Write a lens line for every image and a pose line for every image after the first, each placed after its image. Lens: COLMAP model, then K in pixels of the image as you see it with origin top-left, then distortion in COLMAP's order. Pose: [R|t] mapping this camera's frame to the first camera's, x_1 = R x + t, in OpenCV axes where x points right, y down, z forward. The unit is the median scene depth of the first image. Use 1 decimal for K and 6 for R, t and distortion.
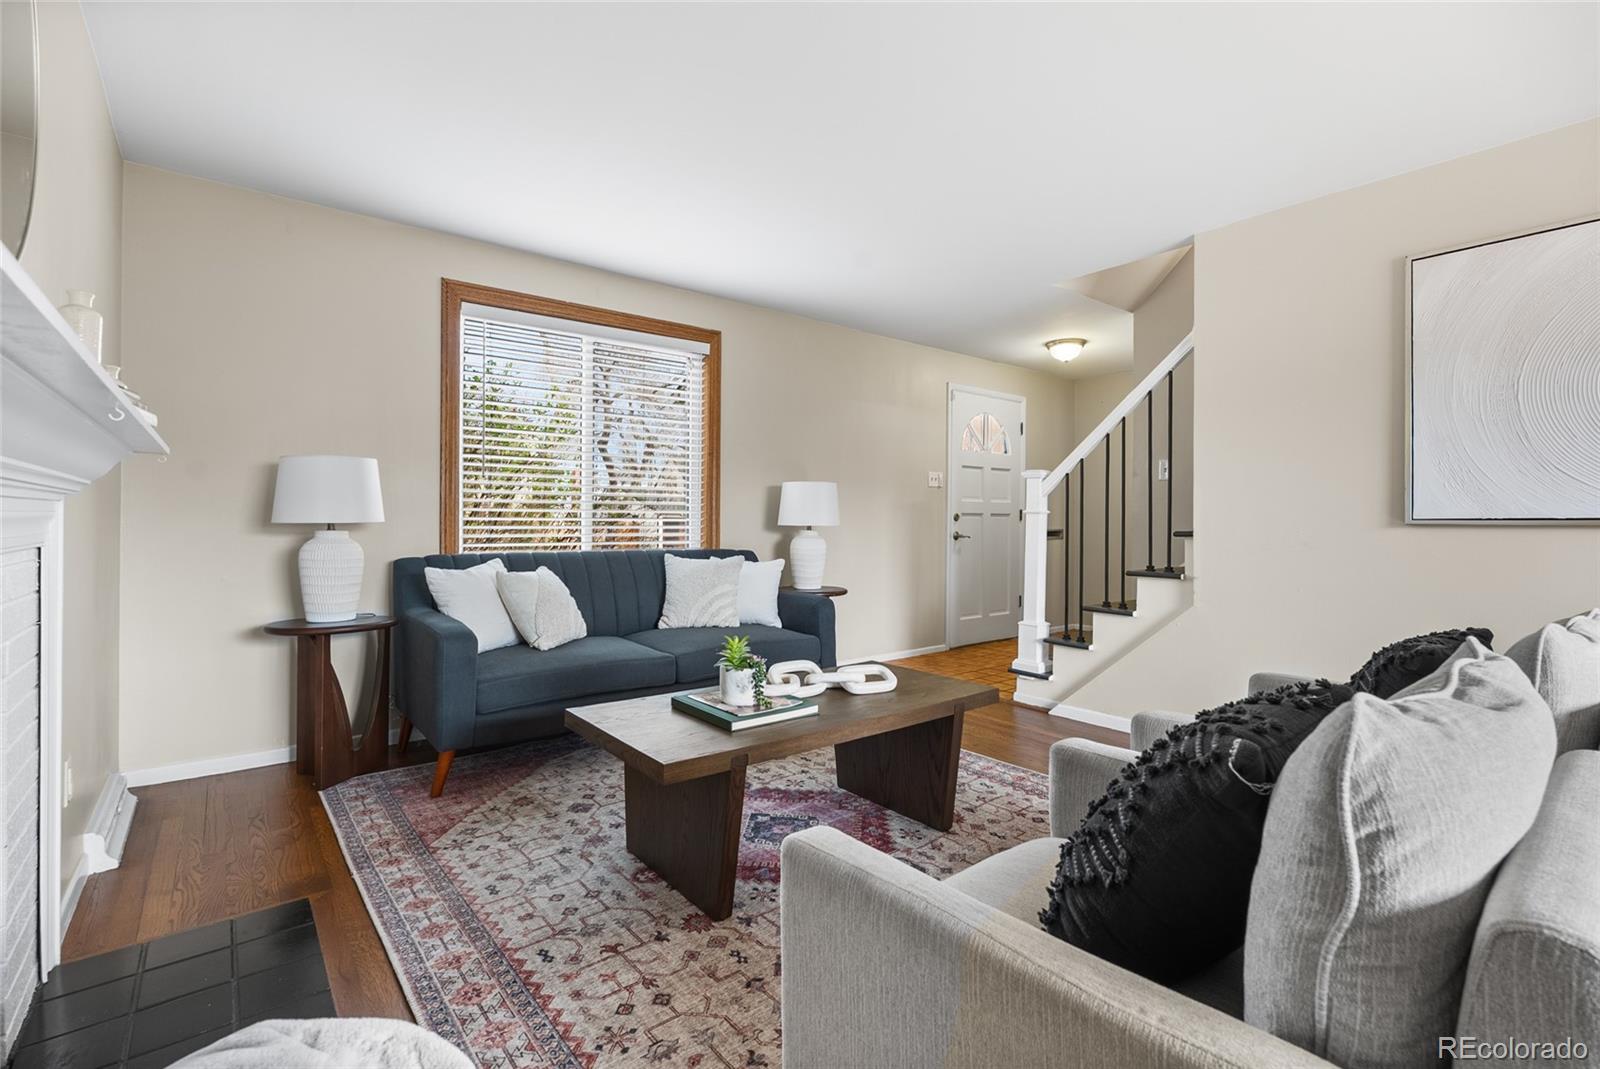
lens RADIAL K [[717.0, 0, 796.5], [0, 717.0, 520.5], [0, 0, 1]] dist [-0.002902, -0.000046]
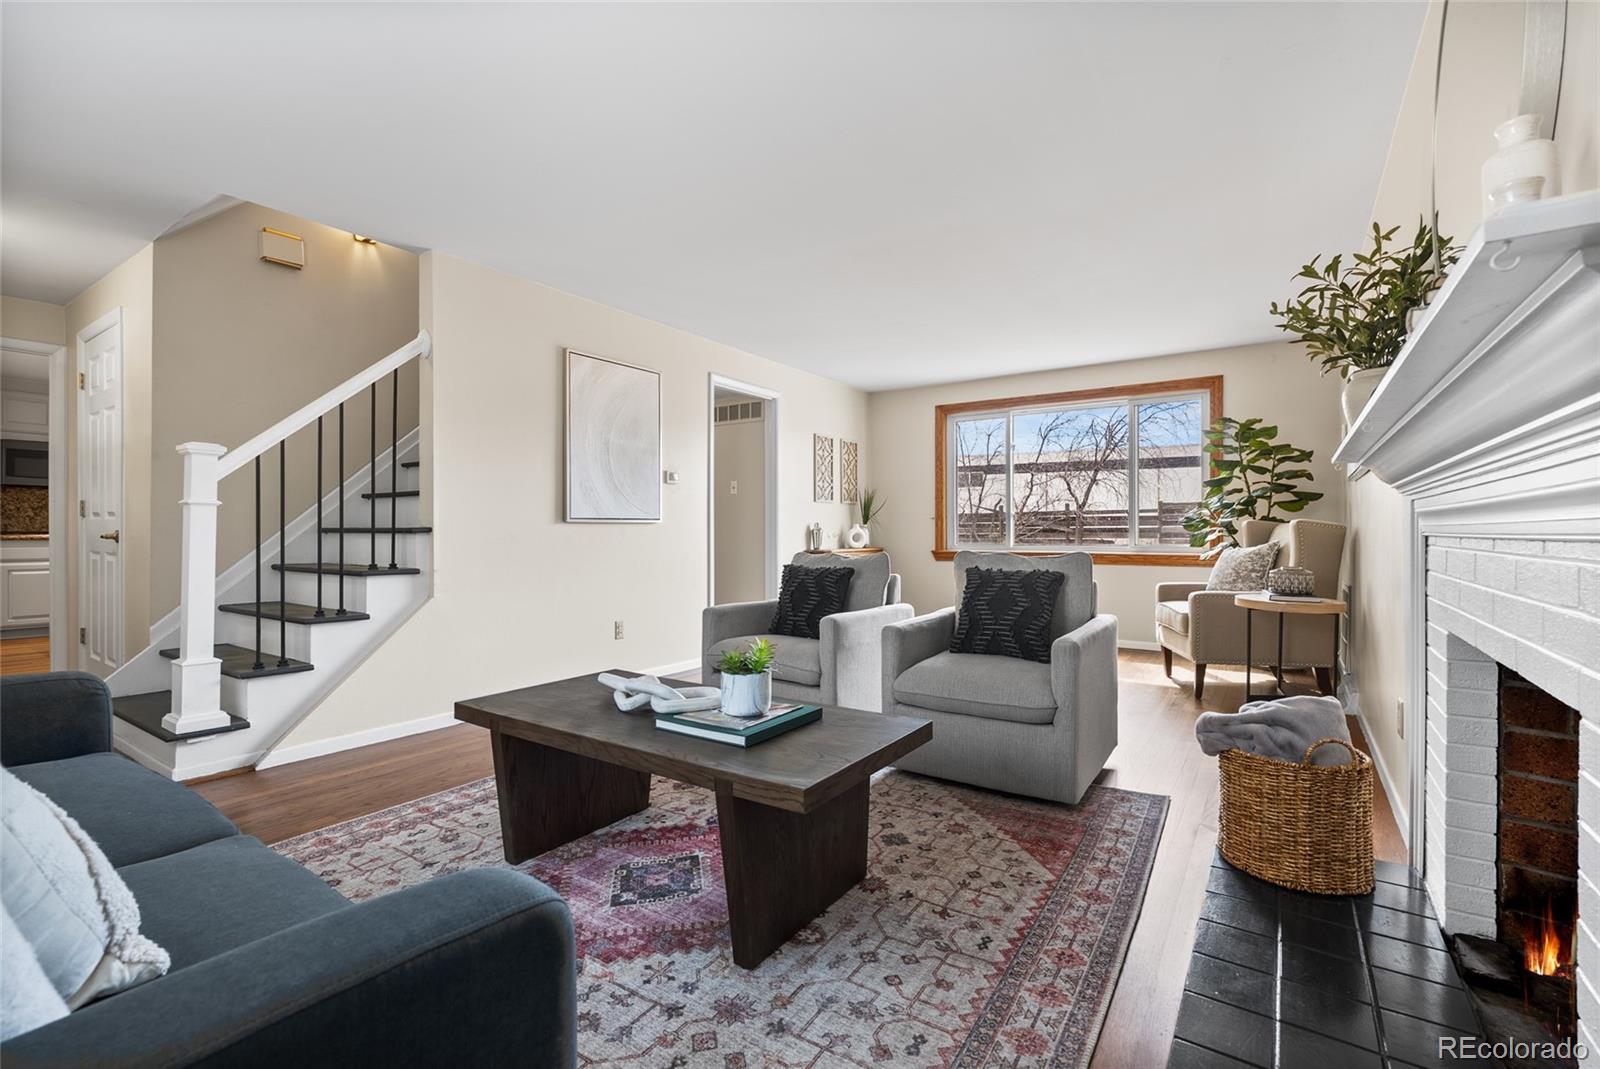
lens RADIAL K [[712.6, 0, 800.0], [0, 712.6, 534.5], [0, 0, 1]] dist [-0.004797, -0.000366]
pose [[-0.295251, -0.008351, 0.955383, -0.714901], [-0.003316, 0.999965, 0.007716, 0.016525], [-0.955414, -0.000889, -0.295269, 0.902375]]
